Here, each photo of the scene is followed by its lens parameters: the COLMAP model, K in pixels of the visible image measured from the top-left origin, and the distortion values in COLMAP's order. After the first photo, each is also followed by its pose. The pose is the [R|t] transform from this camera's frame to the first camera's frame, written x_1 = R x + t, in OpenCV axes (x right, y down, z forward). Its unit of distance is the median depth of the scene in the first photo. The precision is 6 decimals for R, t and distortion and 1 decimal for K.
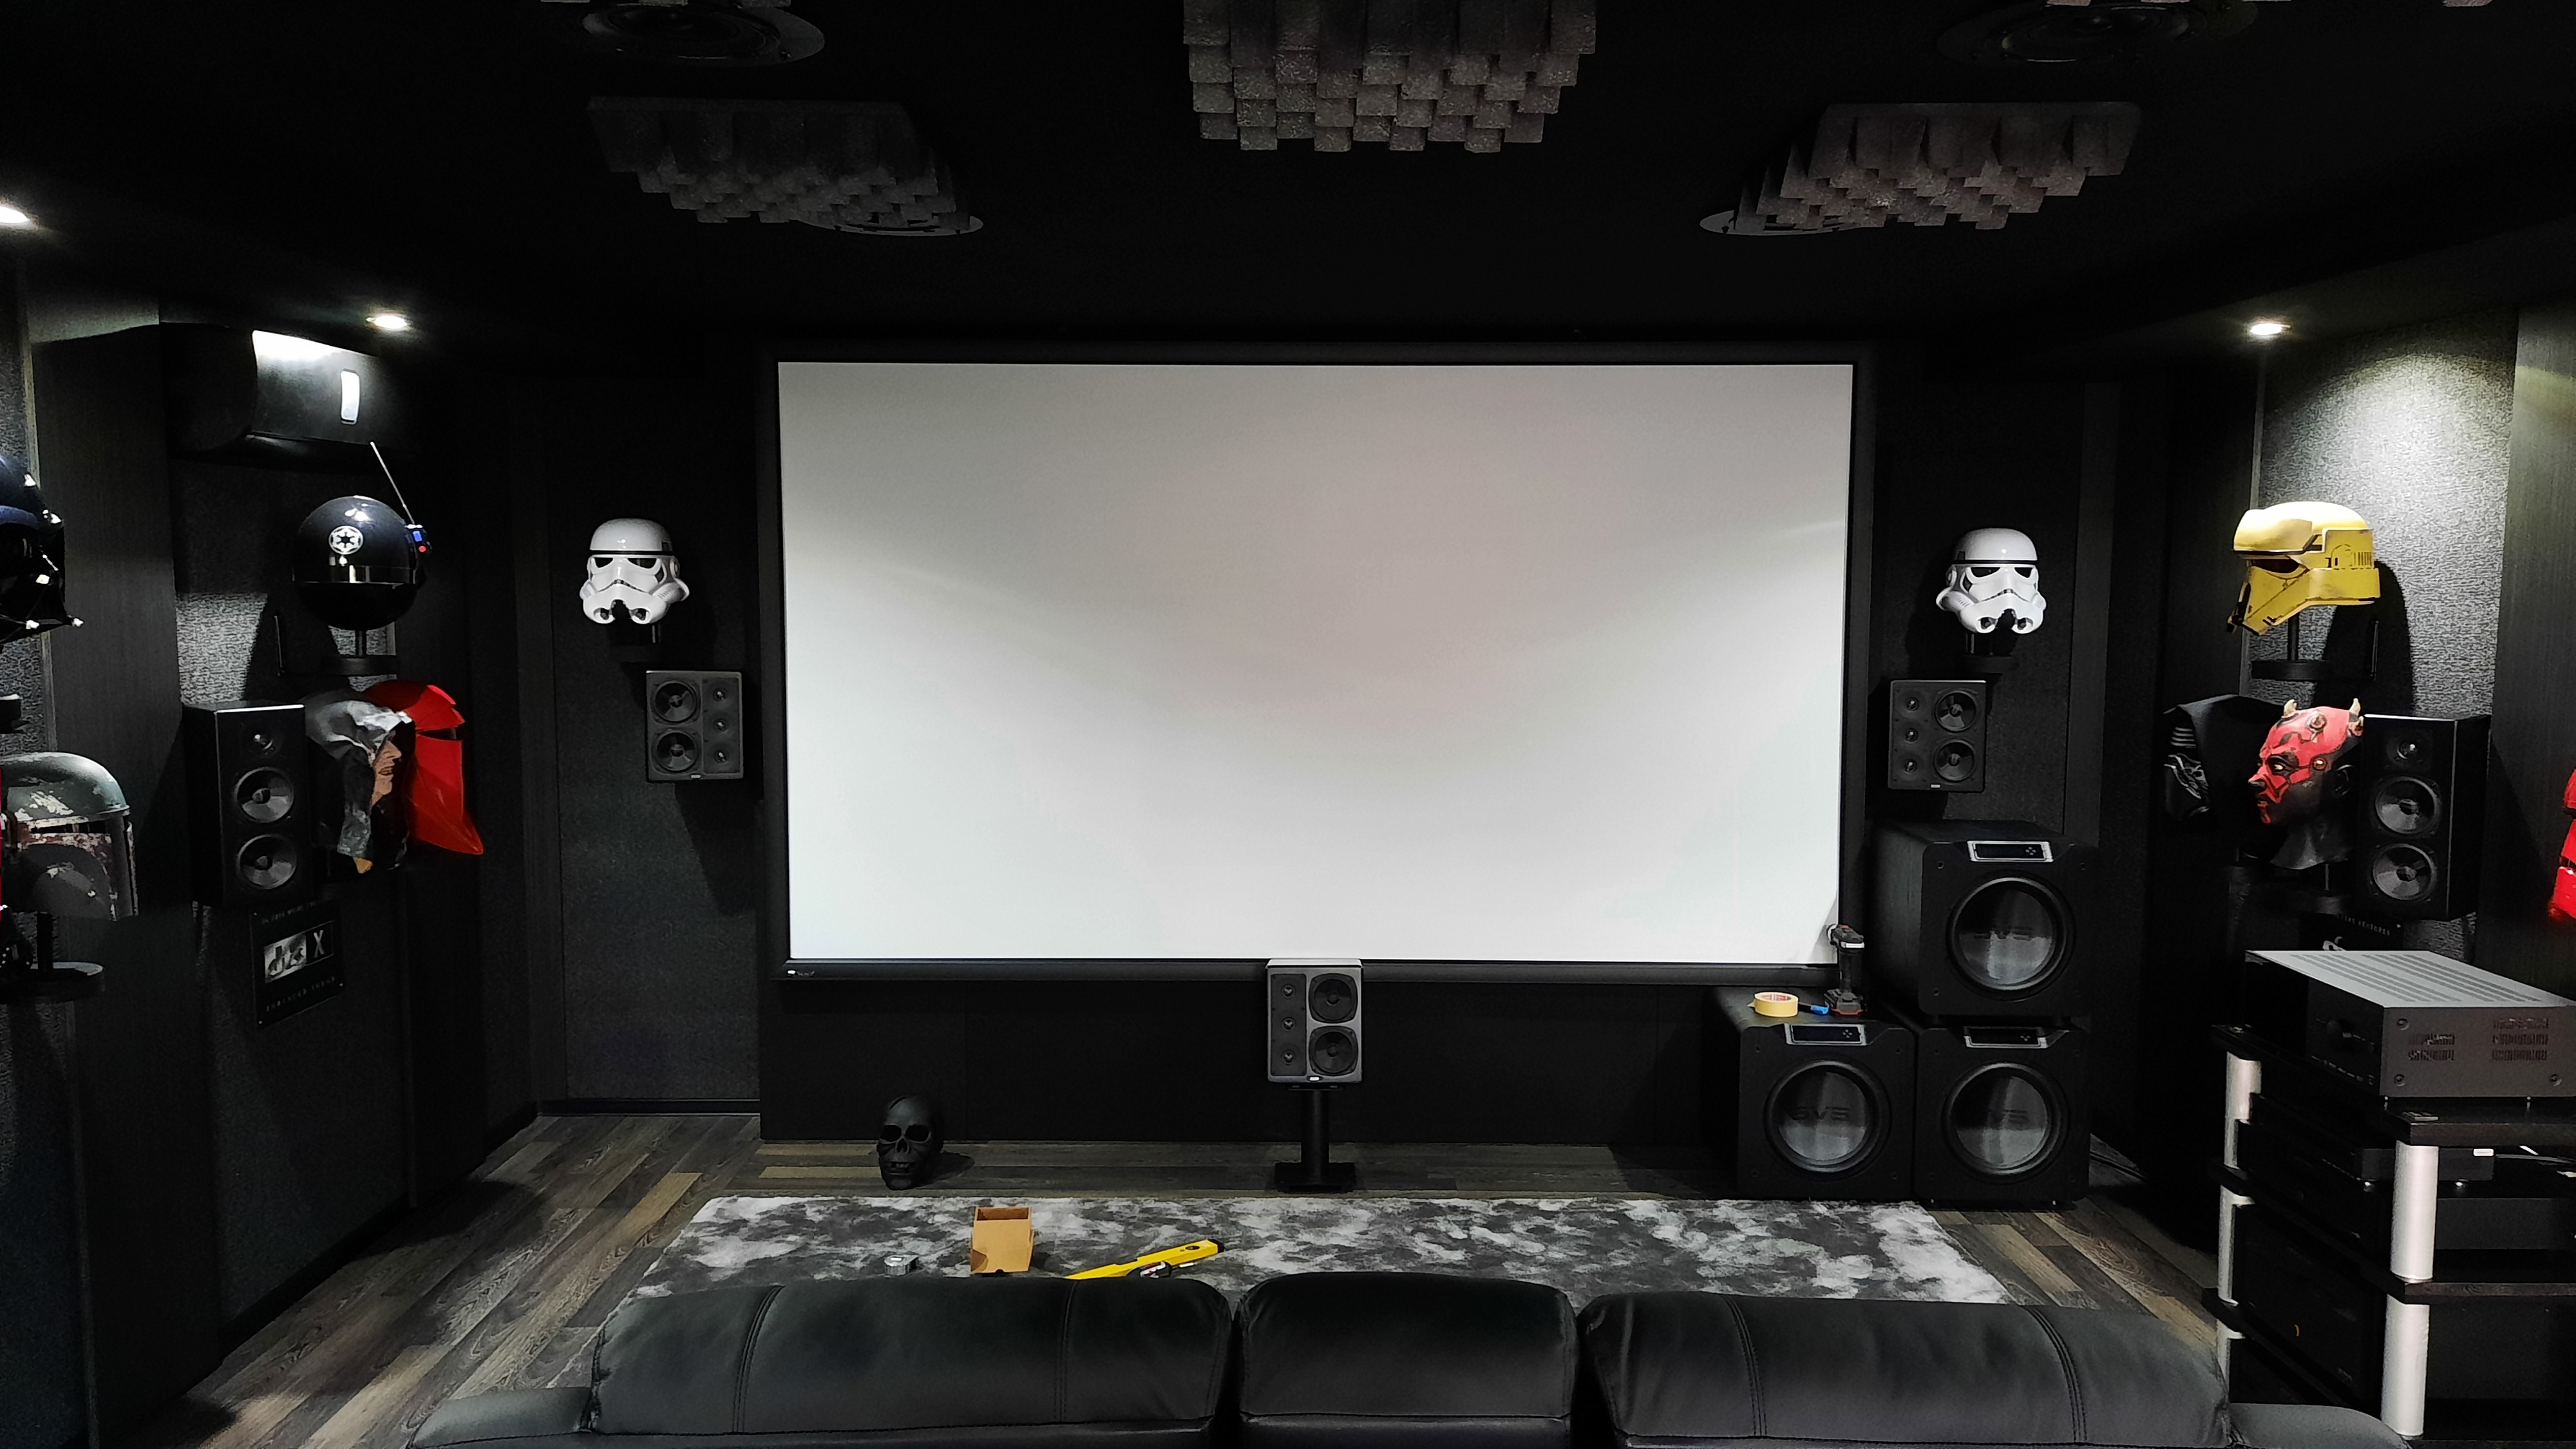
lens RADIAL K [[1858.6, 0, 1281.4], [0, 1858.6, 727.3], [0, 0, 1]] dist [0.063524, -0.059757]
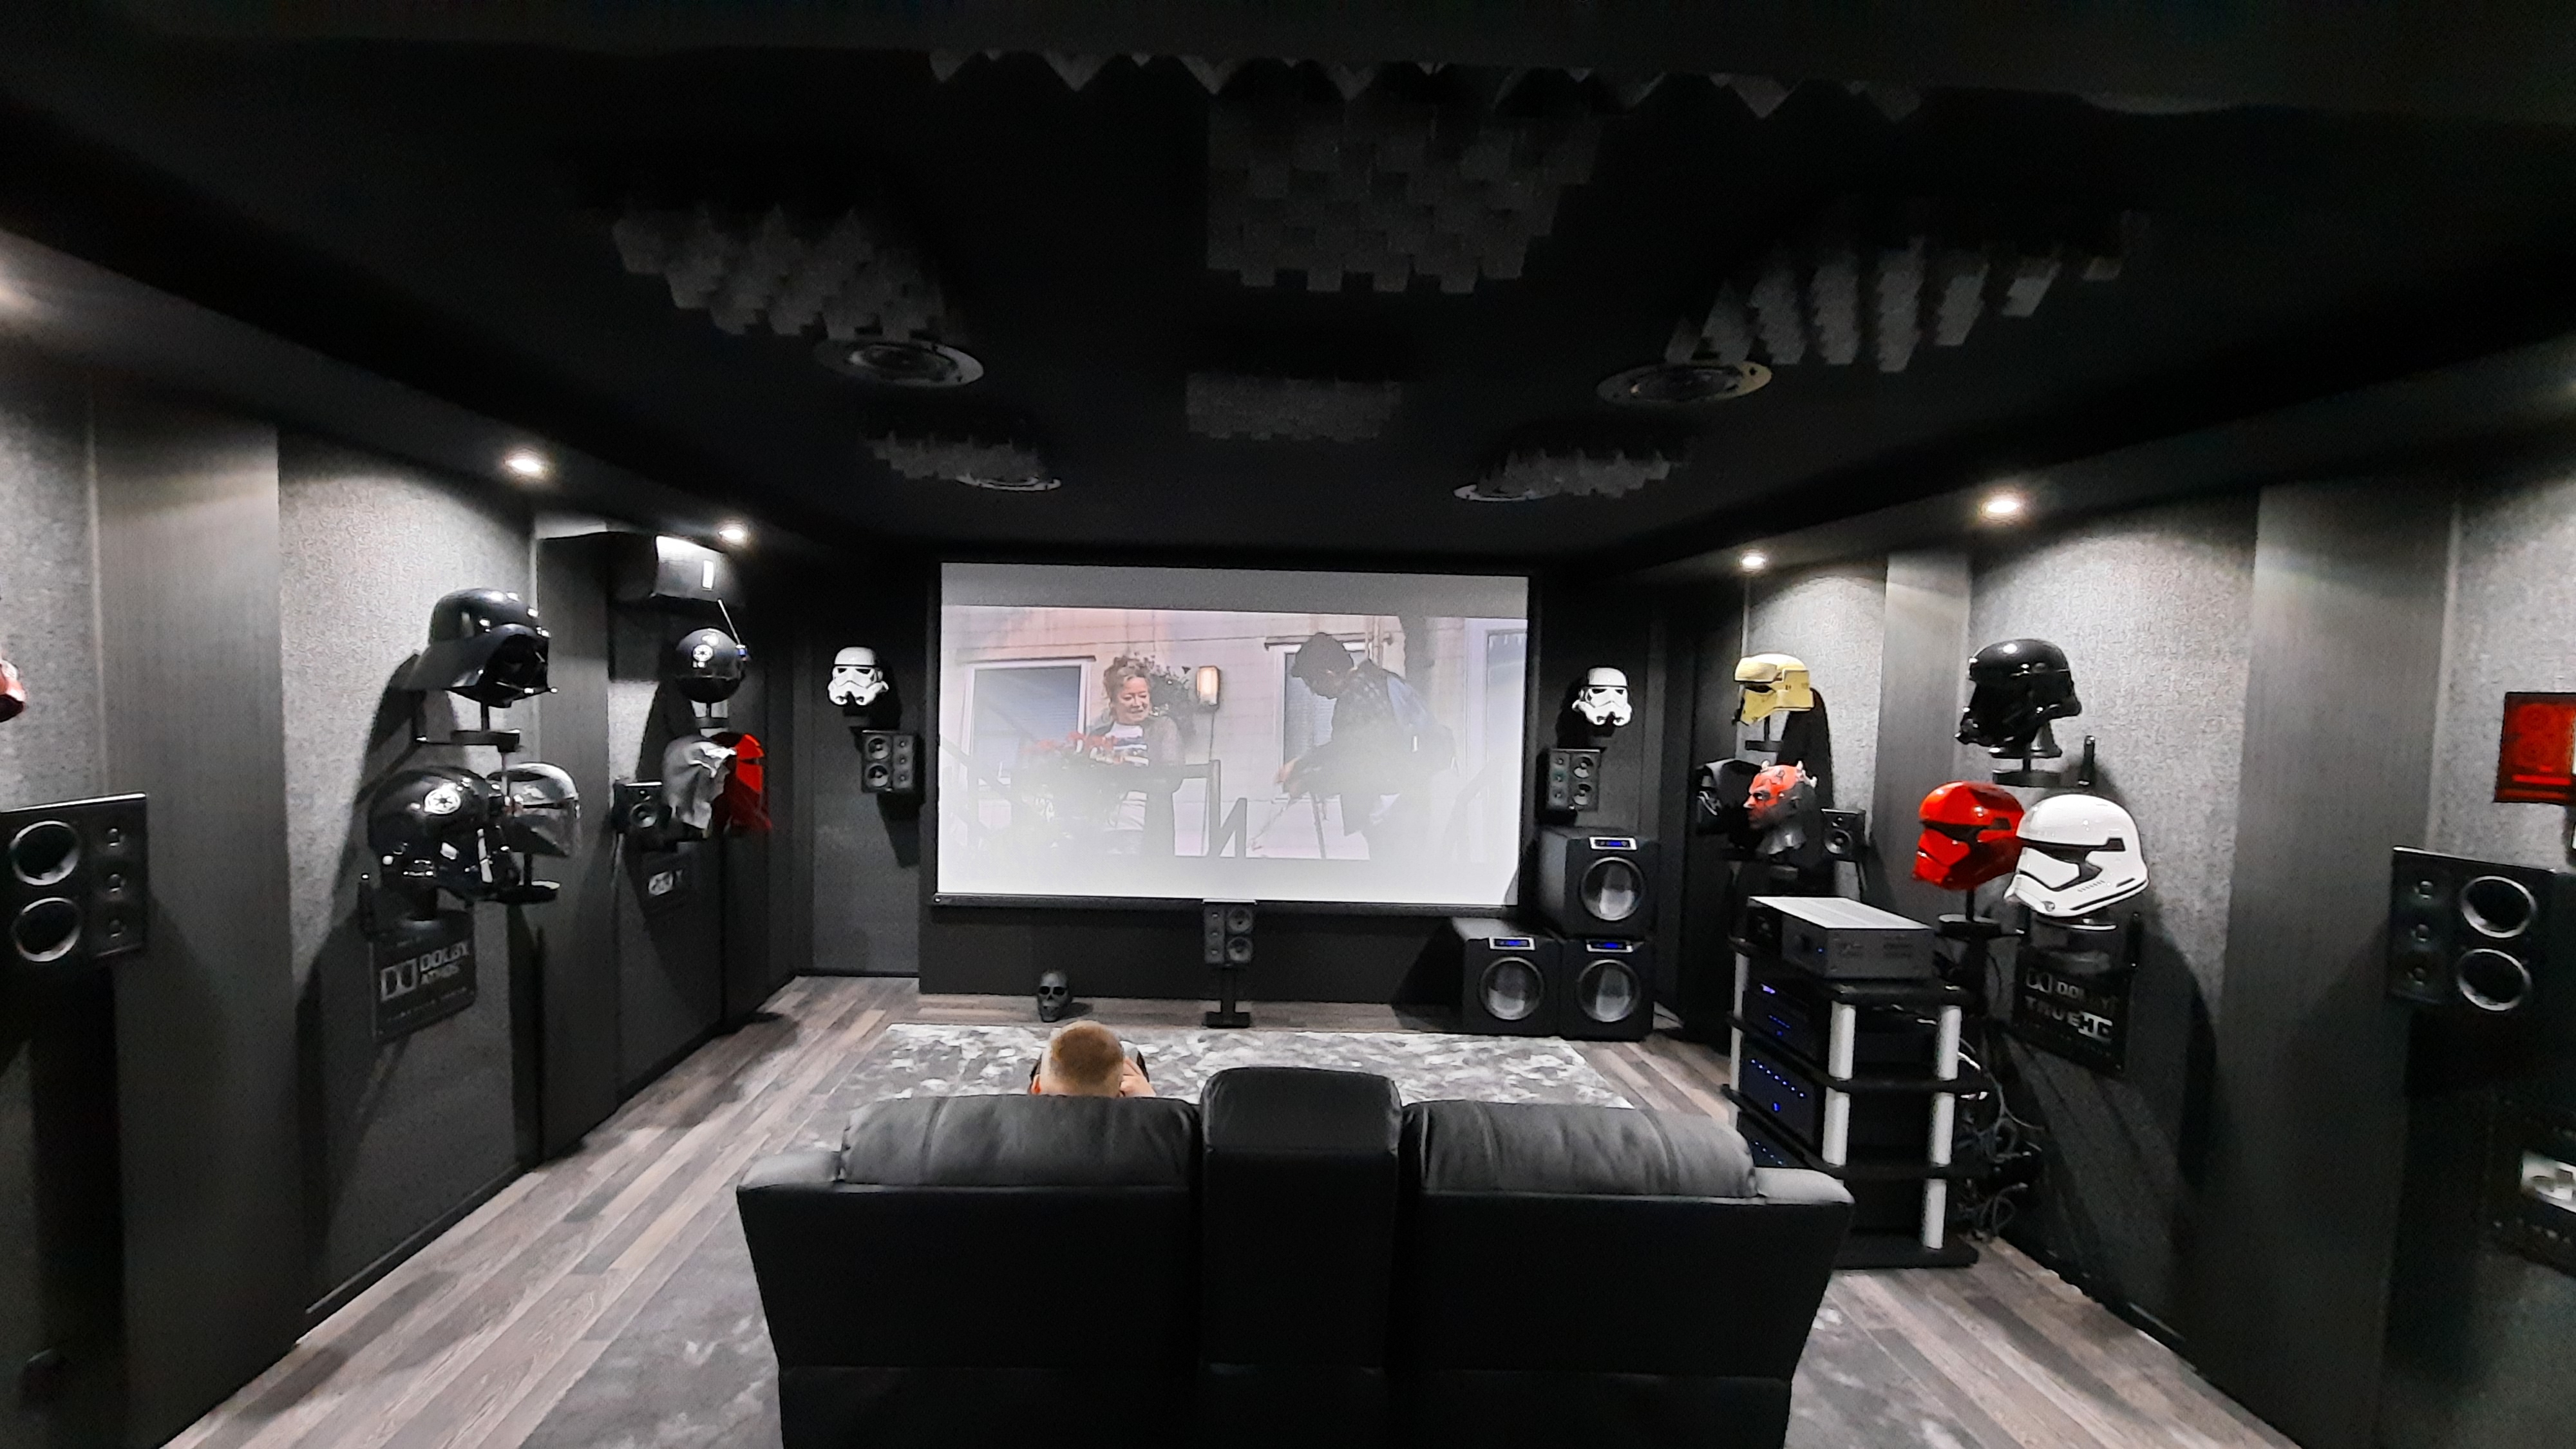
lens RADIAL K [[1014.8, 0, 1221.7], [0, 1014.8, 739.4], [0, 0, 1]] dist [-0.010943, -0.000694]
pose [[0.999663, 0.019662, 0.016947, -0.012509], [-0.019024, 0.999134, -0.037011, 0.009873], [-0.017660, 0.036676, 0.999171, 0.020698]]
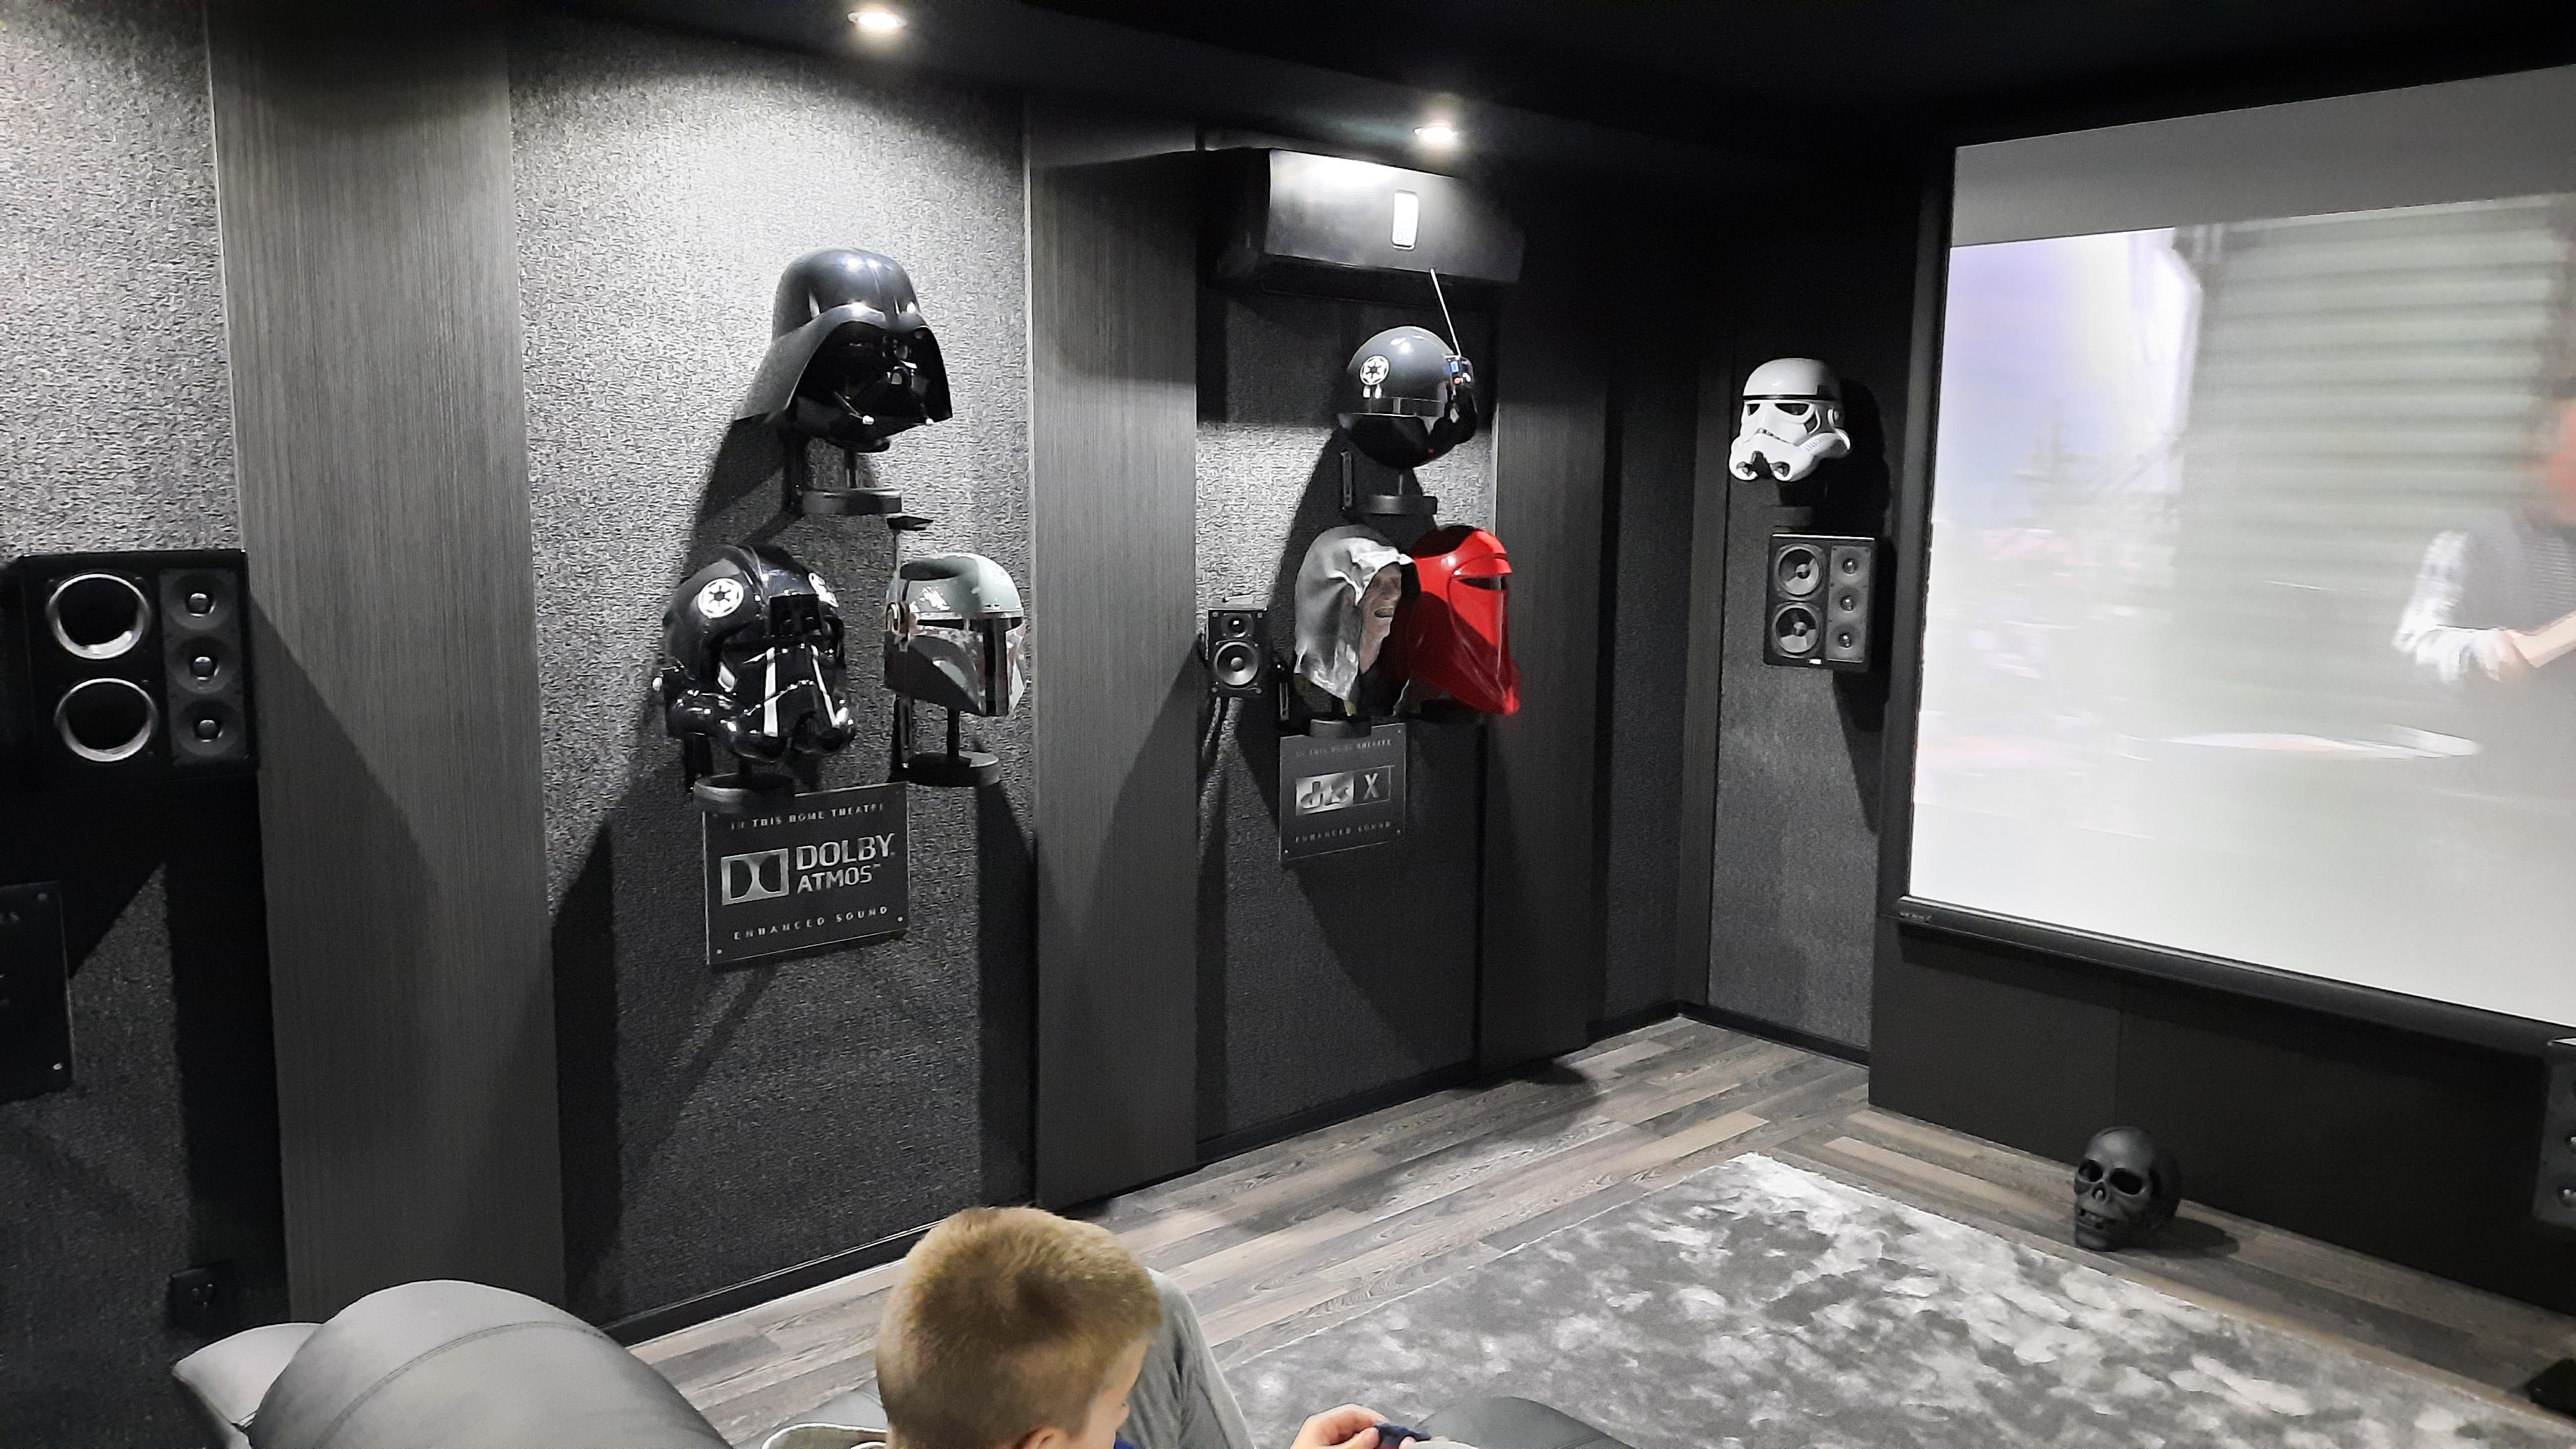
lens RADIAL K [[1858.6, 0, 1304.2], [0, 1858.6, 712.3], [0, 0, 1]] dist [0.063524, -0.059757]
pose [[0.677219, 0.106152, -0.728084, 0.182777], [-0.079897, 0.994296, 0.070649, 0.009804], [0.731430, 0.010327, 0.681838, 0.315831]]
